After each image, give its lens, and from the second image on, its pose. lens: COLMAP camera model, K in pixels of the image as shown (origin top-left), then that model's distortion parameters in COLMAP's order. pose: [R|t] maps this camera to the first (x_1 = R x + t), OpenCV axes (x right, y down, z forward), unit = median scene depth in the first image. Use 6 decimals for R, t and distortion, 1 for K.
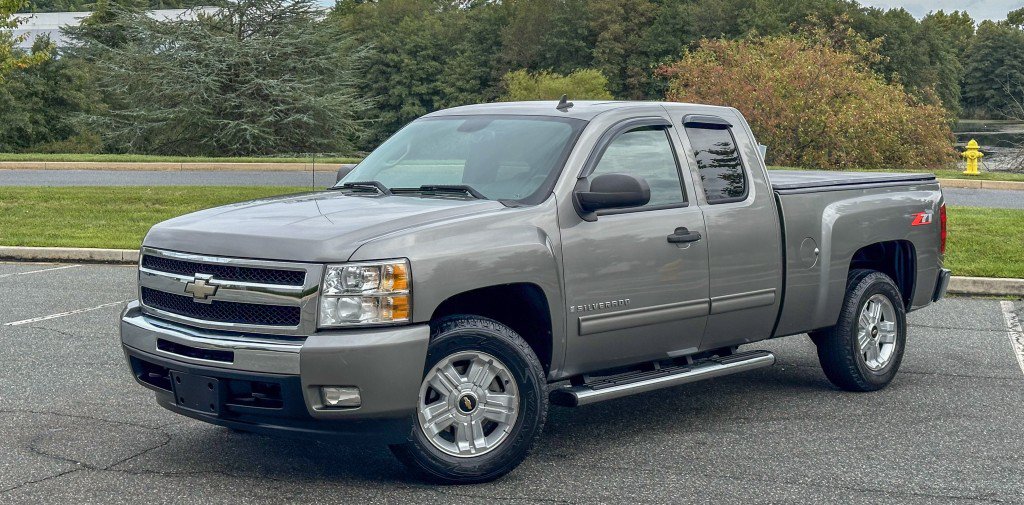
lens RADIAL K [[1612.6, 0, 512.0], [0, 1612.6, 252.5], [0, 0, 1]] dist [0.190481, -0.001031]
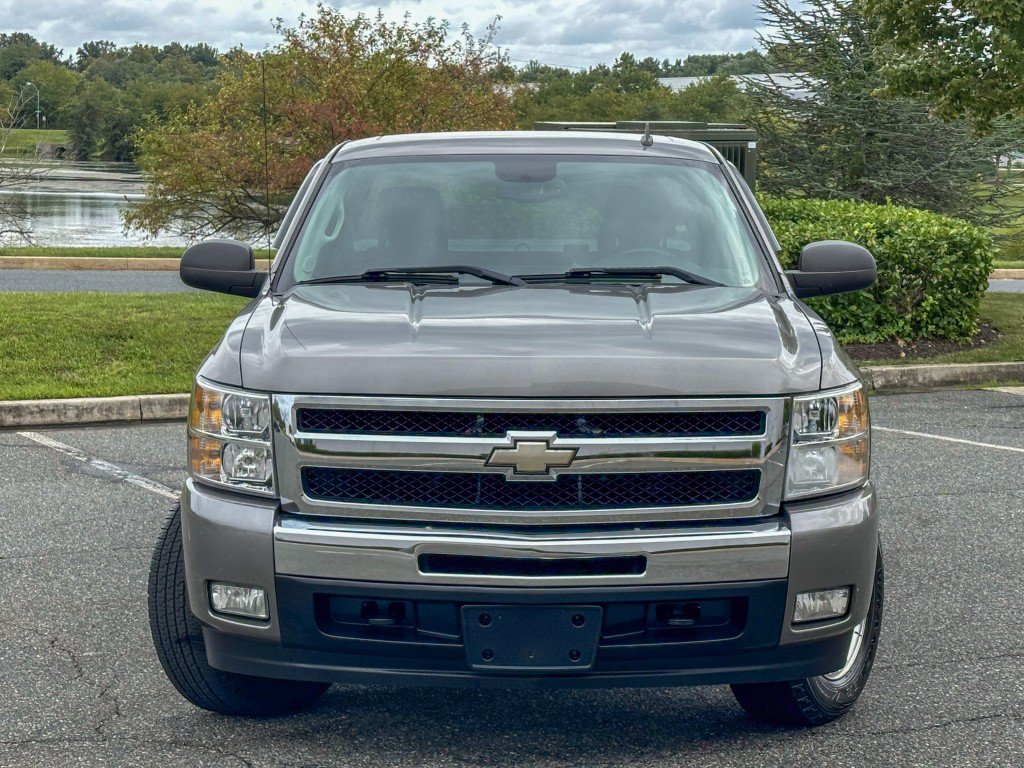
lens RADIAL K [[2389.0, 0, 512.0], [0, 2389.0, 384.0], [0, 0, 1]] dist [0.100674, 1.525394]
pose [[0.717325, -0.063014, 0.693883, -0.786754], [0.054505, 0.997925, 0.034279, -0.033238], [-0.694603, 0.013231, 0.719271, 0.392022]]
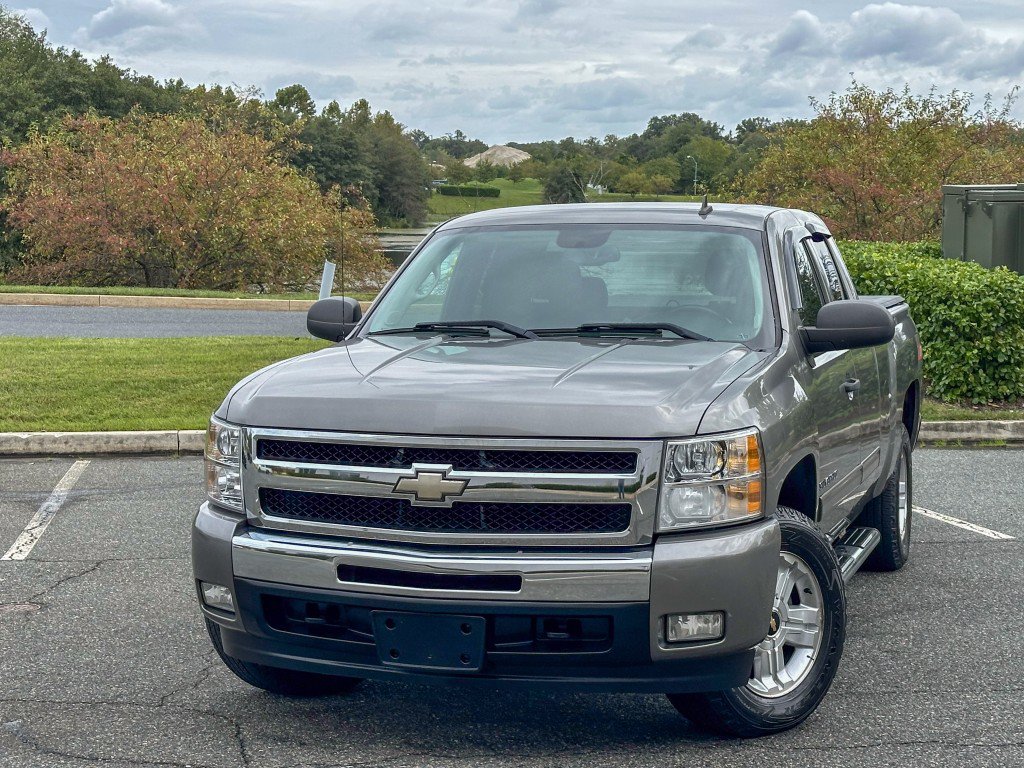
lens RADIAL K [[2116.8, 0, 486.2], [0, 2116.8, 426.5], [0, 0, 1]] dist [0.102589, 0.160224]
pose [[0.899481, -0.045011, 0.434635, -0.551810], [0.038765, 0.998978, 0.023231, -0.021844], [-0.435237, -0.004047, 0.900307, 0.199462]]
